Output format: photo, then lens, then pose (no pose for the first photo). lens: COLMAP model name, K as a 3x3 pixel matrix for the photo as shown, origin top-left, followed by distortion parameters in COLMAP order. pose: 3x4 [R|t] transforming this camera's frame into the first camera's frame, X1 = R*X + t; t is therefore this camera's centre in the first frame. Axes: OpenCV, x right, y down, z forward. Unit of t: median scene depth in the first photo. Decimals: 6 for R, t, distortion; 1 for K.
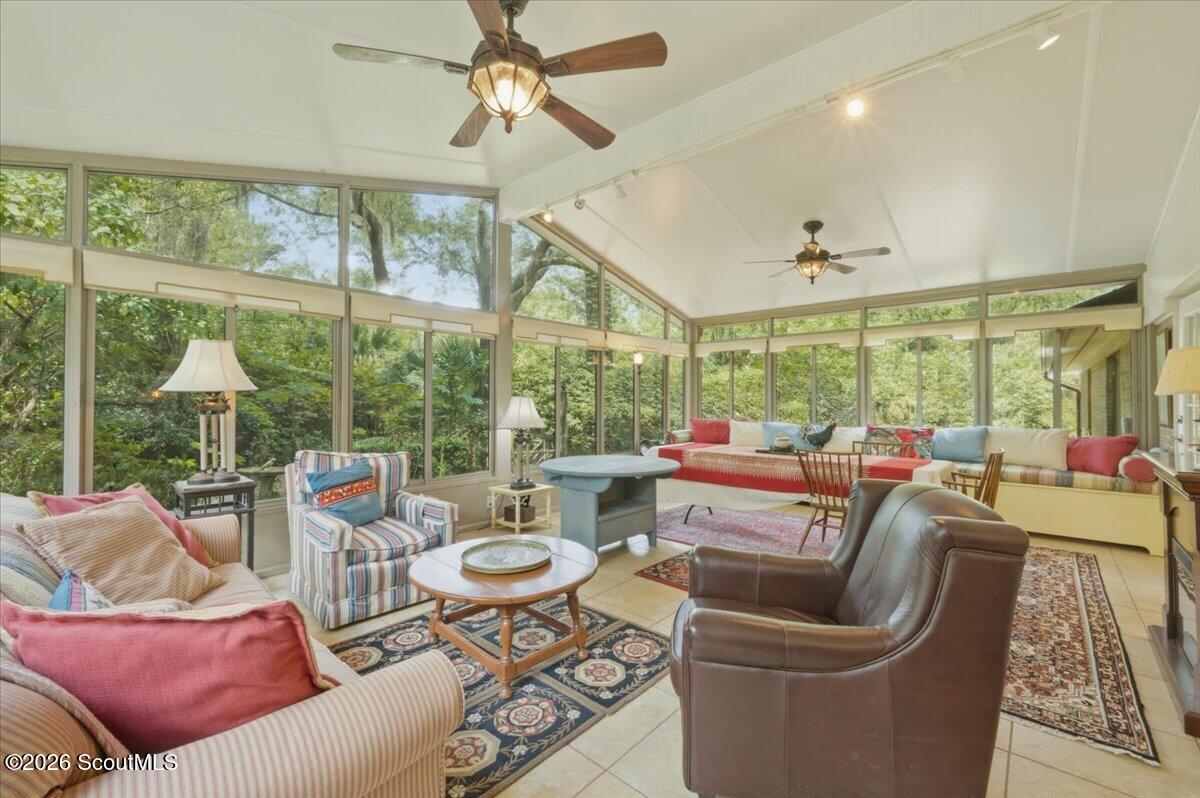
lens RADIAL K [[497.5, 0, 601.6], [0, 497.5, 410.7], [0, 0, 1]] dist [-0.000841, -0.000386]
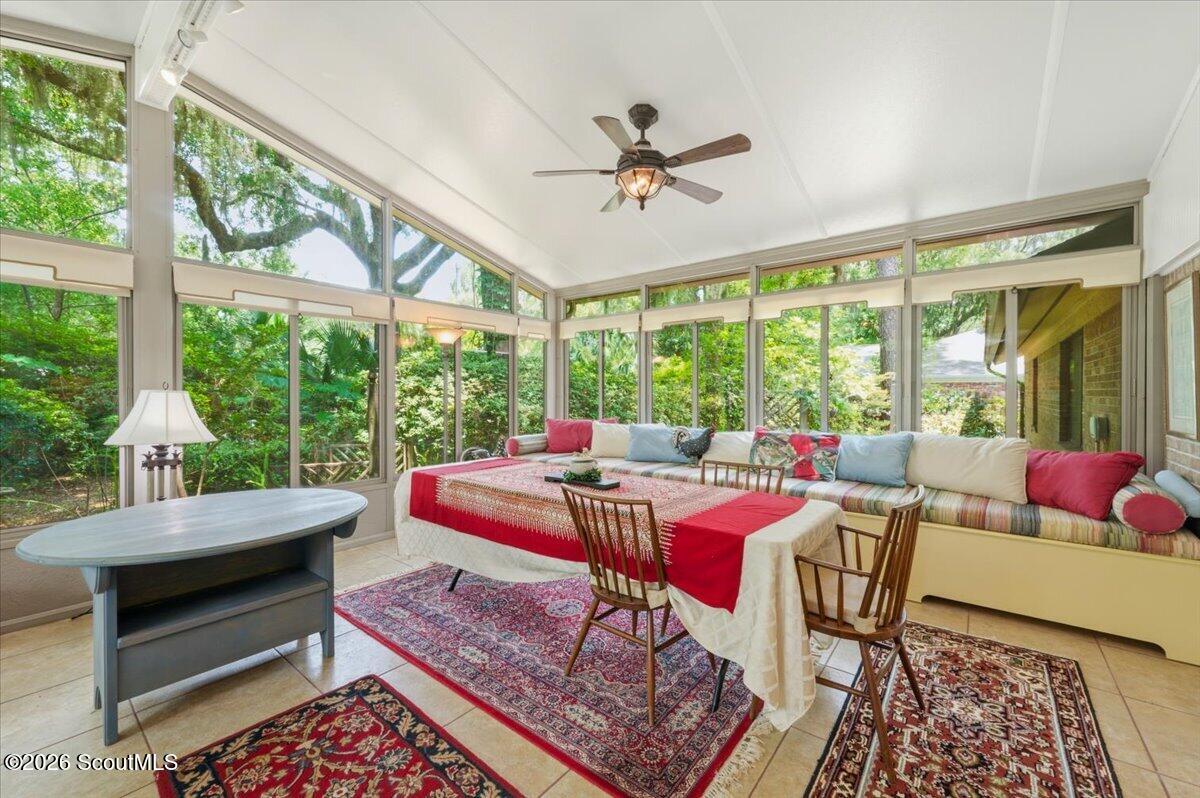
lens RADIAL K [[481.3, 0, 599.2], [0, 481.3, 400.9], [0, 0, 1]] dist [0.001826, 0.000374]
pose [[0.998871, -0.003911, 0.047350, 0.310759], [0.004063, 0.999987, -0.003122, -0.012024], [-0.047337, 0.003311, 0.998873, 0.353750]]
